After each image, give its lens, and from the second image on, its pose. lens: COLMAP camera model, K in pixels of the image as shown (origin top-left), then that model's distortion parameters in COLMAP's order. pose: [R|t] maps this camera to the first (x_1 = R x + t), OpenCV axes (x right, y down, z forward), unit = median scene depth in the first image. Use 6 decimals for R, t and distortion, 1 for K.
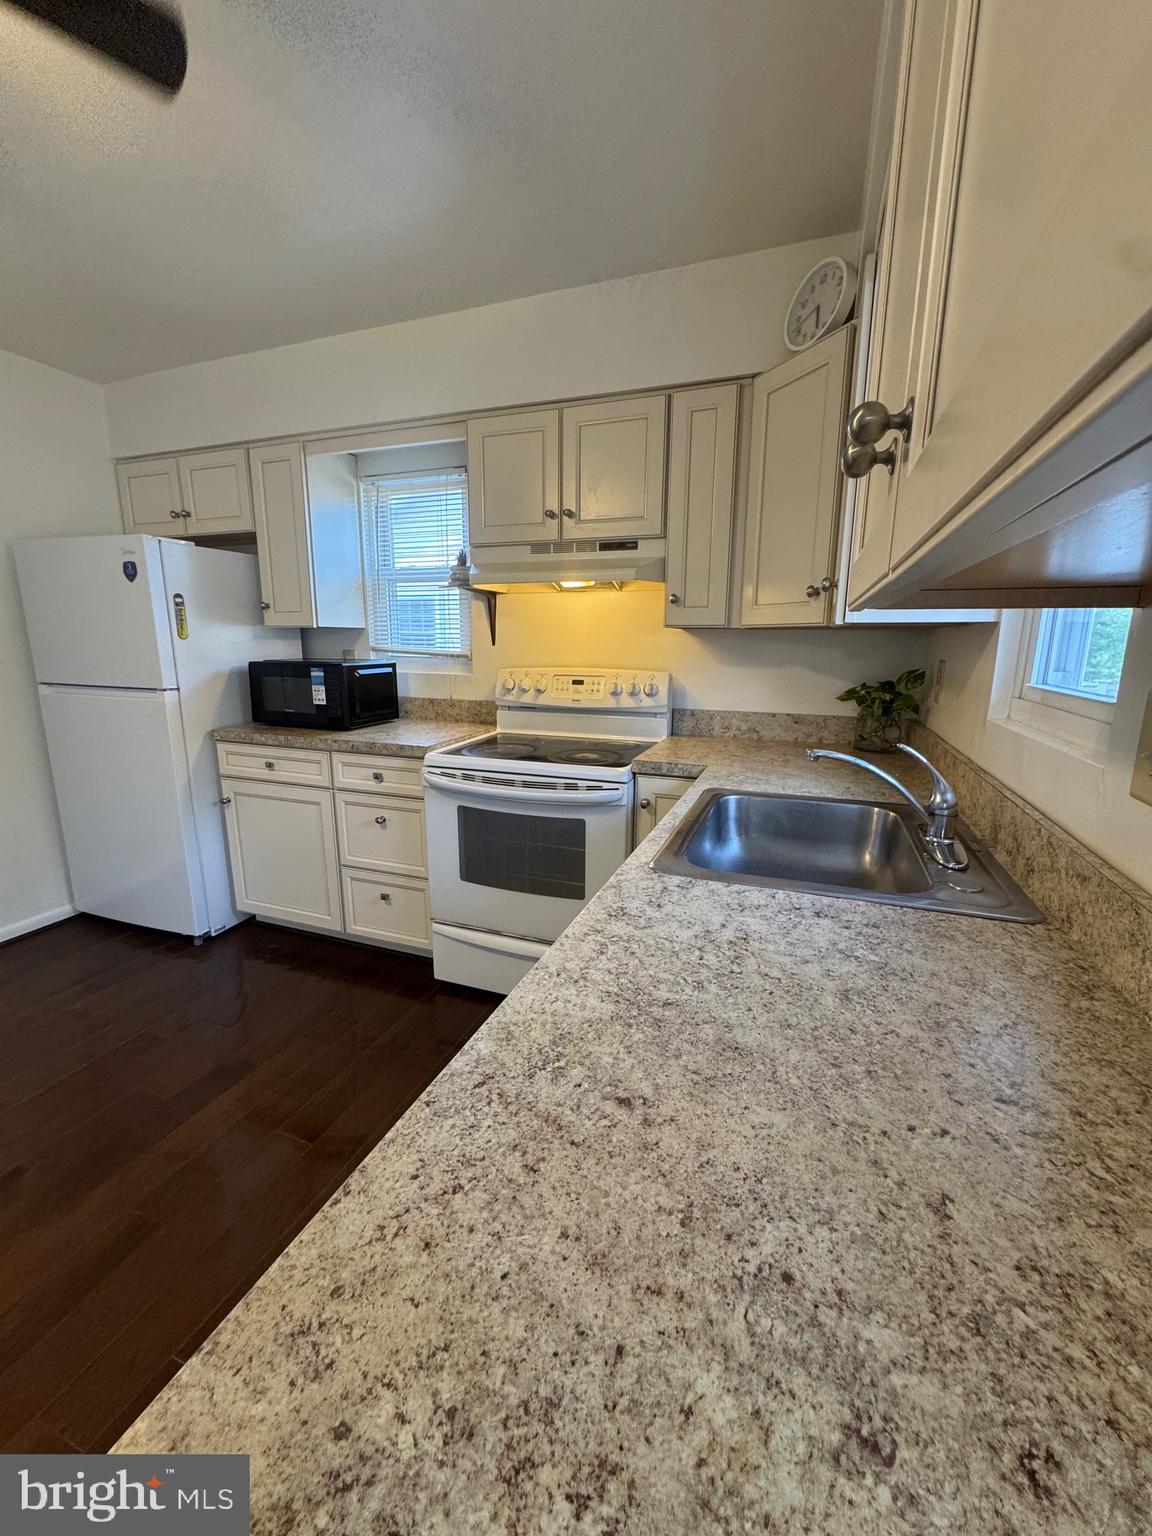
lens RADIAL K [[613.0, 0, 580.1], [0, 613.0, 769.5], [0, 0, 1]] dist [-0.003489, 0.000611]
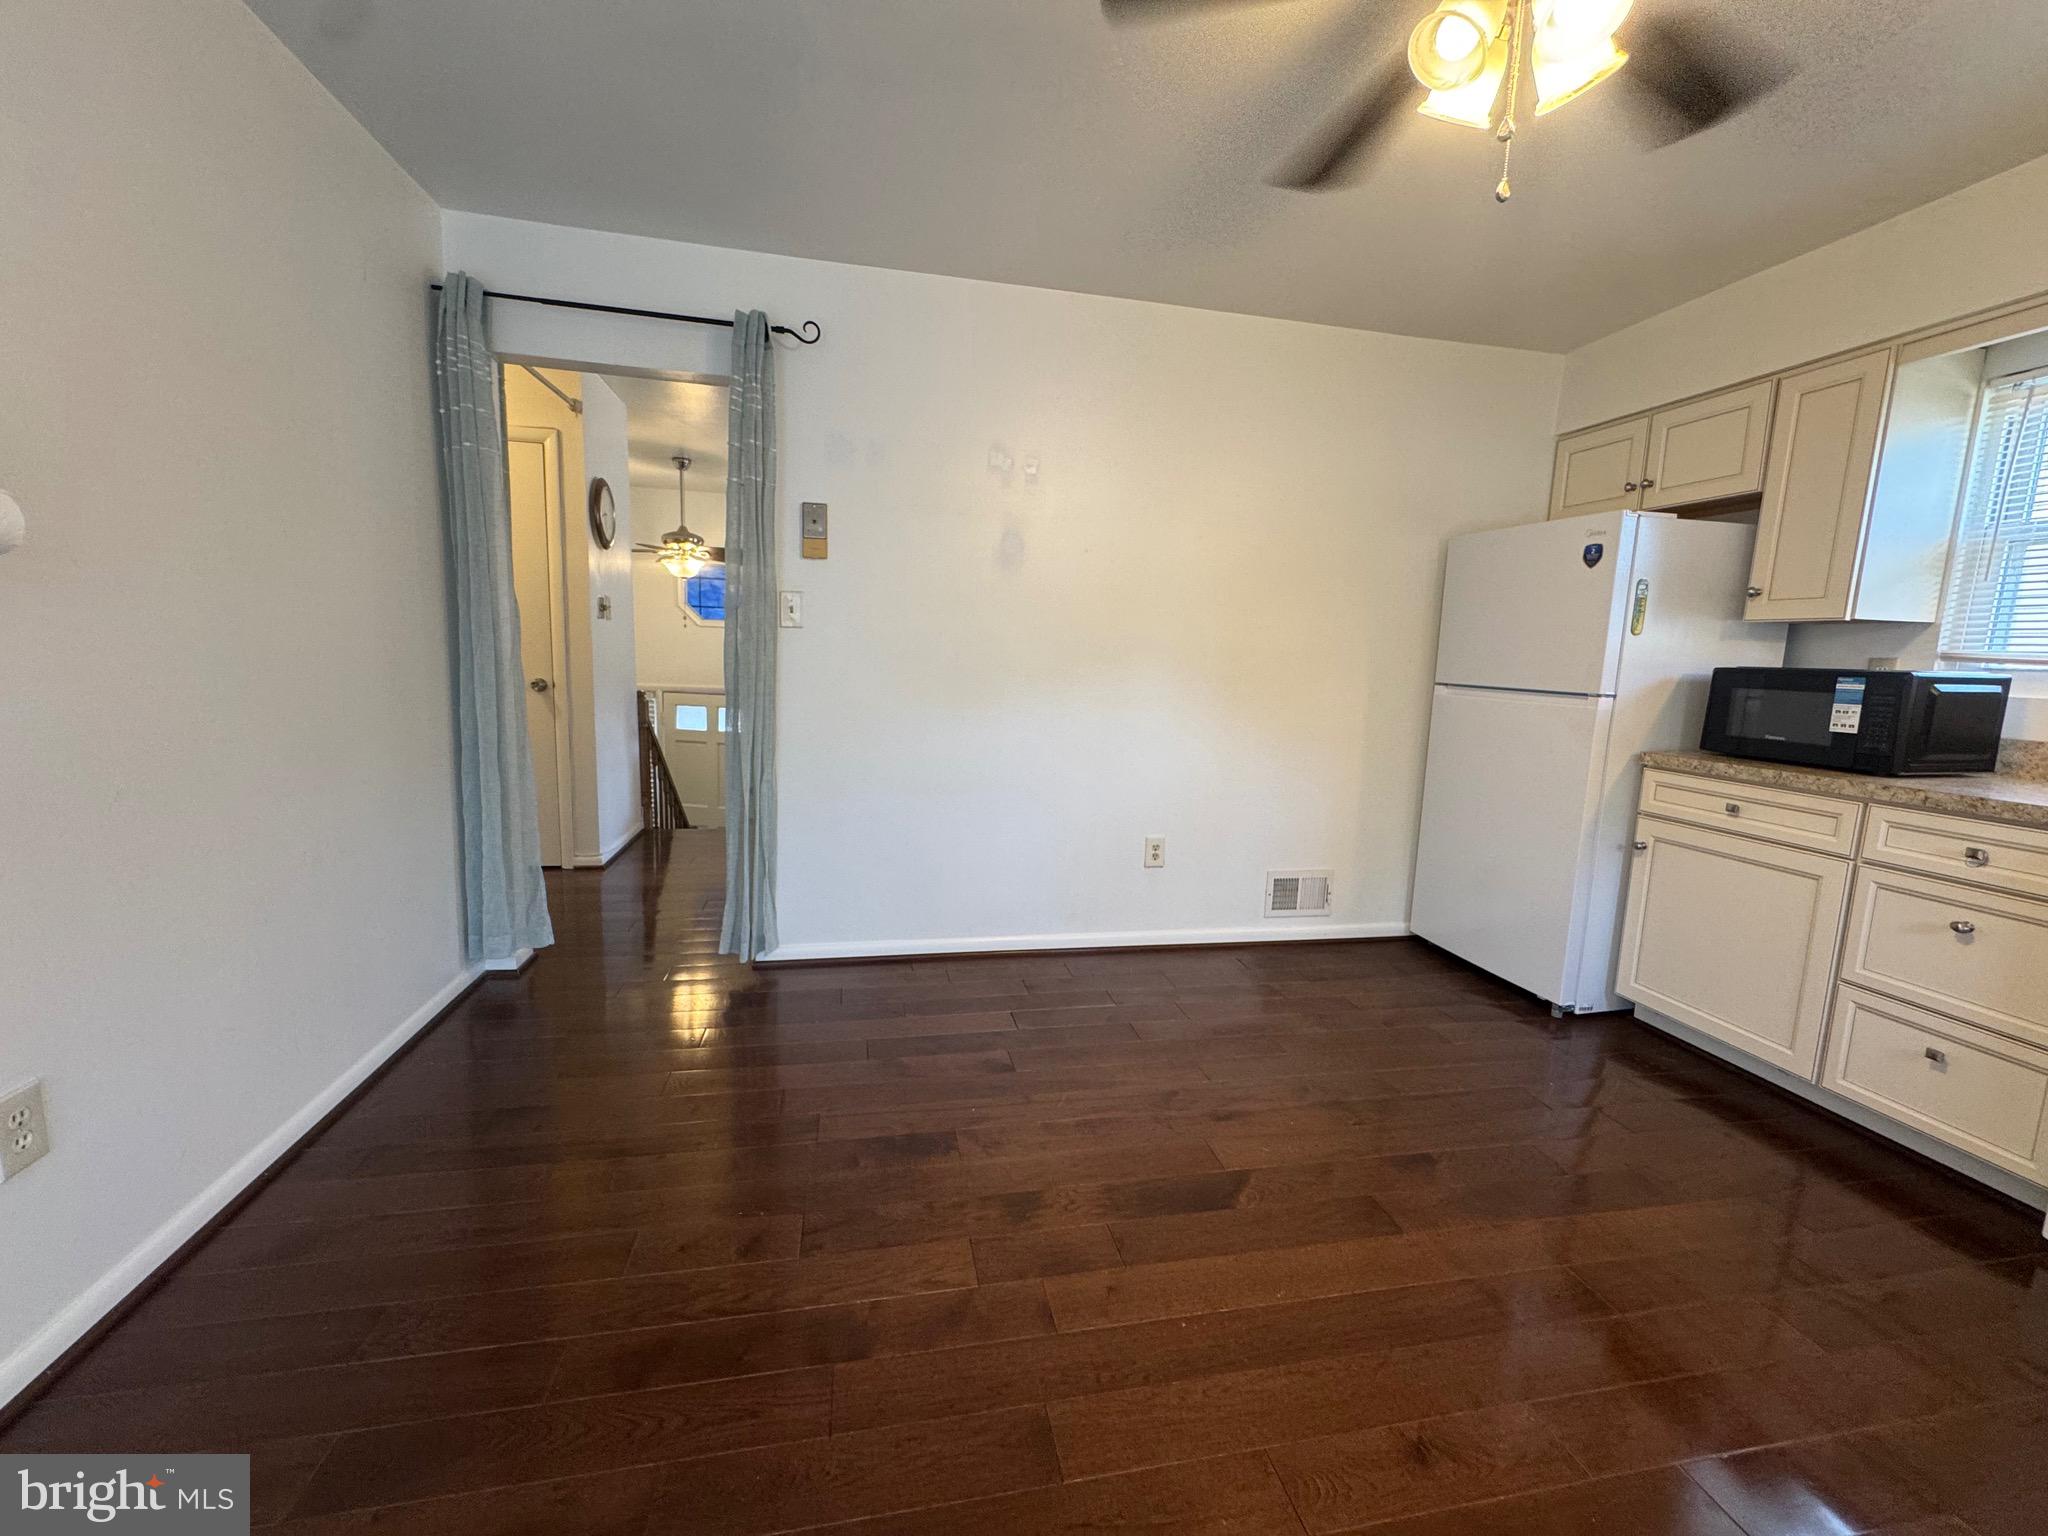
lens RADIAL K [[817.3, 0, 1005.3], [0, 817.3, 766.7], [0, 0, 1]] dist [-0.003489, 0.000611]
pose [[0.528308, 0.124844, -0.839824, -0.156716], [-0.201226, 0.979361, 0.019002, 0.093726], [0.824863, 0.158955, 0.542526, -0.214464]]
